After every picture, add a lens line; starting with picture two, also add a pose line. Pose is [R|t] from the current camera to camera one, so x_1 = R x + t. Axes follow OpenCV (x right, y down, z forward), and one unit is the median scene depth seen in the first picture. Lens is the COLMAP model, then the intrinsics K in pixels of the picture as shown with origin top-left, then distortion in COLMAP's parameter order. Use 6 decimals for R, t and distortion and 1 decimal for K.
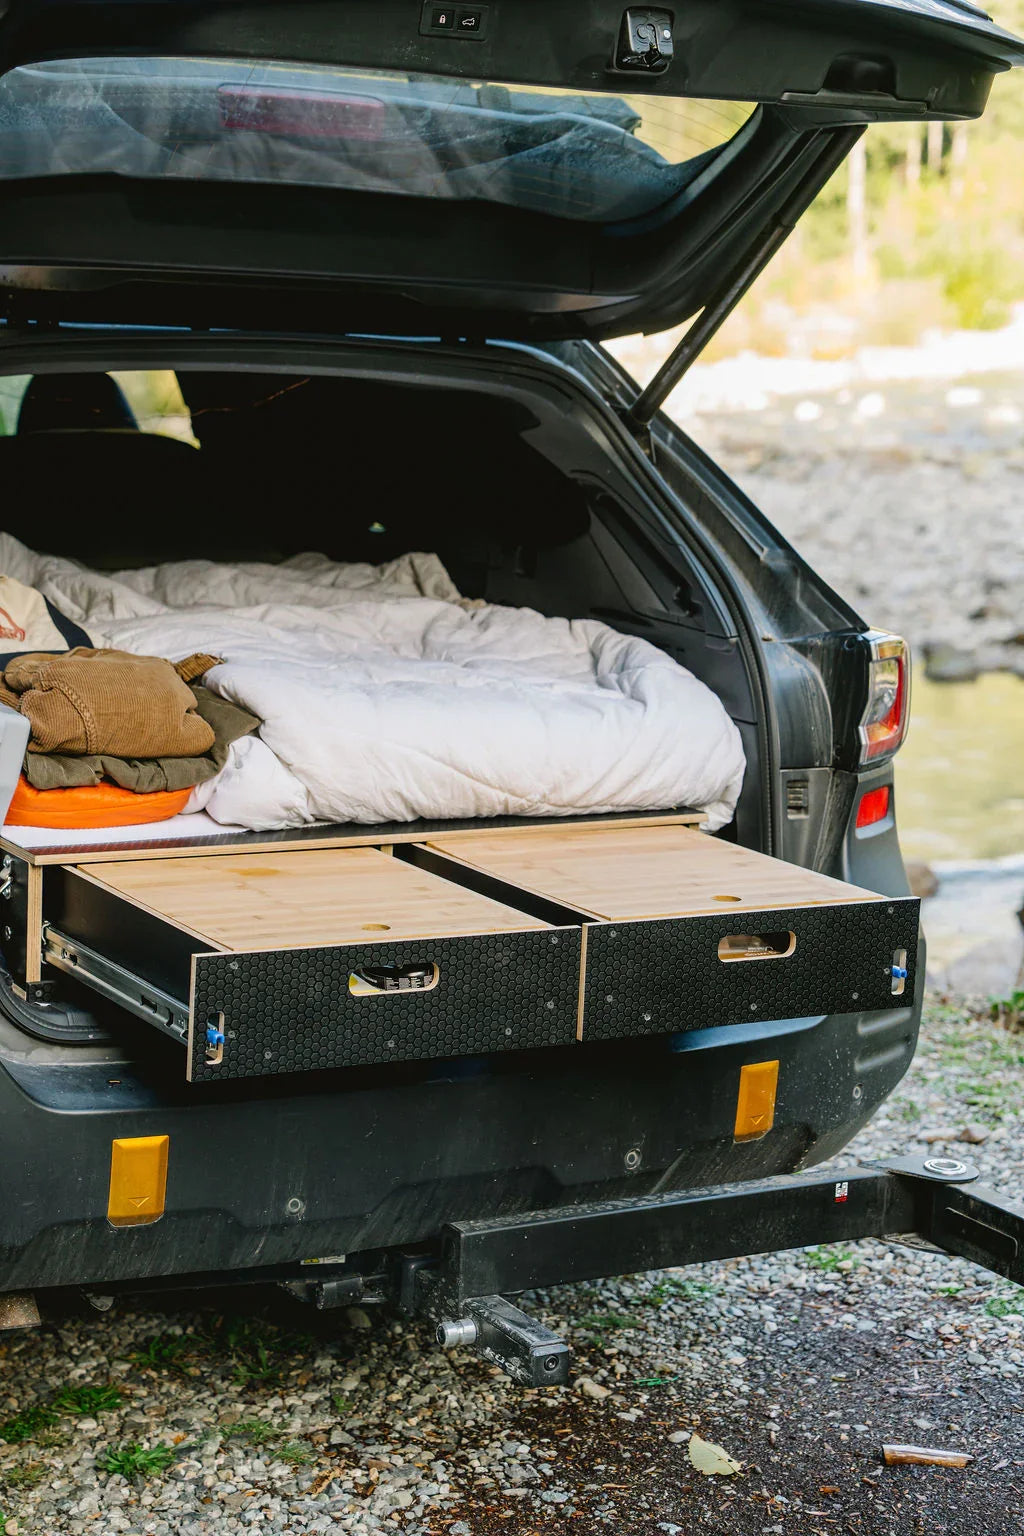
lens RADIAL K [[2951.4, 0, 508.5], [0, 2951.4, 752.9], [0, 0, 1]] dist [0.275969, 0.000000]
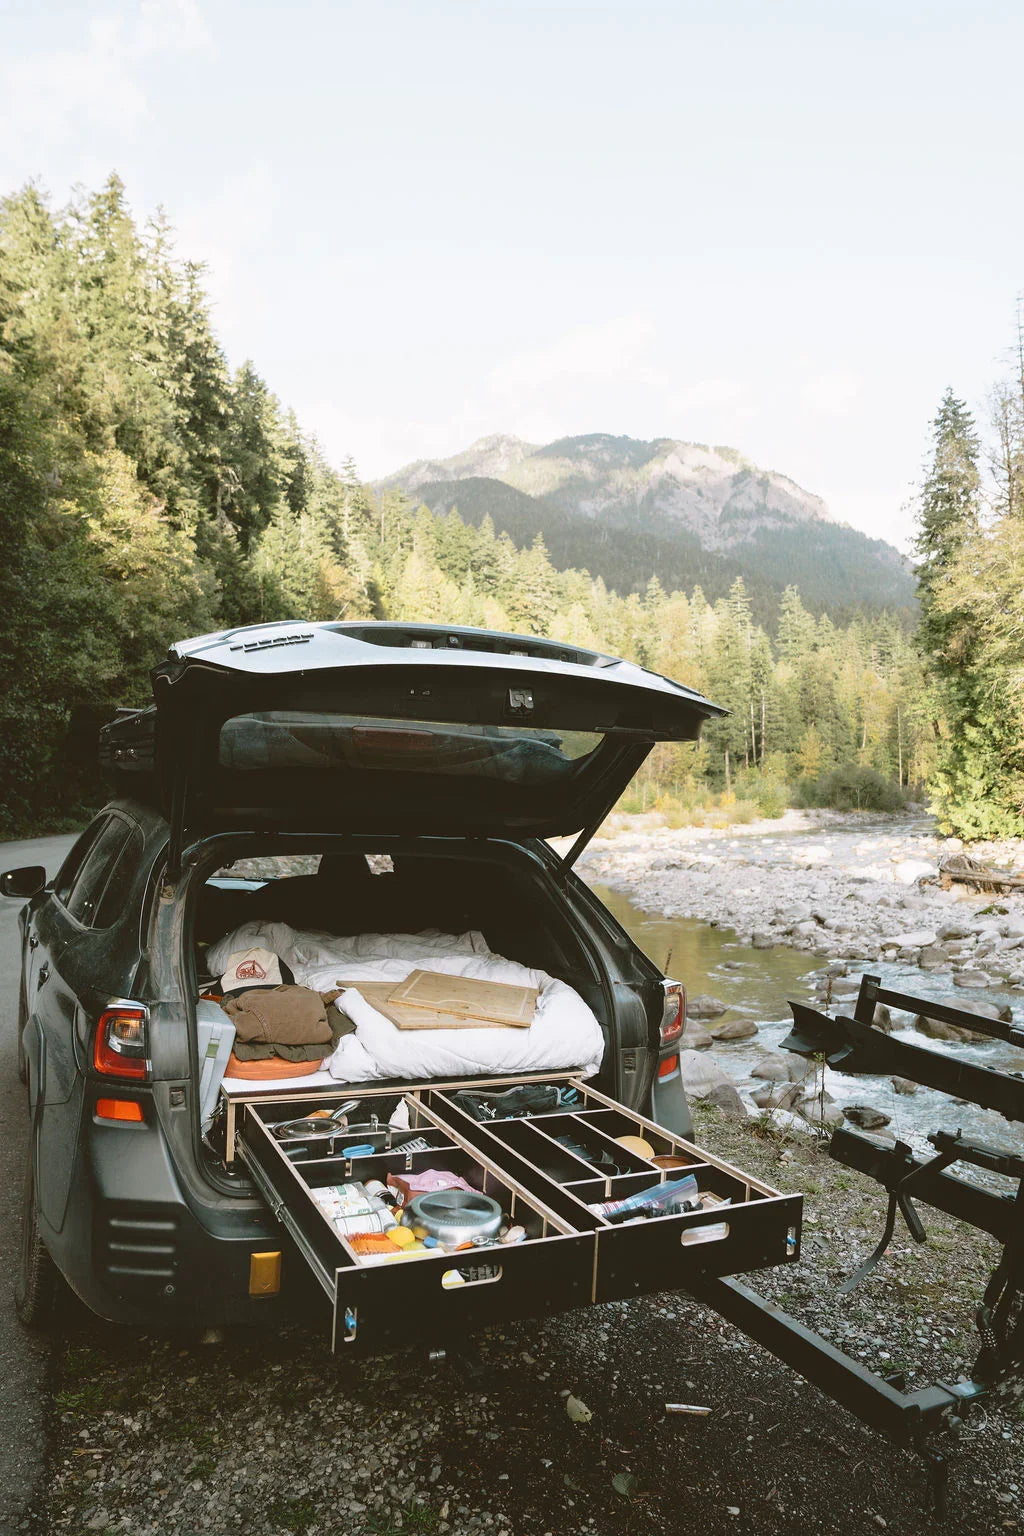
lens RADIAL K [[1064.0, 0, 520.7], [0, 1064.0, 762.4], [0, 0, 1]] dist [-0.098142, 0.067559]
pose [[0.996849, -0.002343, -0.079287, 0.083798], [-0.012854, 0.981582, -0.190609, -0.049989], [0.078273, 0.191028, 0.978459, 0.252110]]
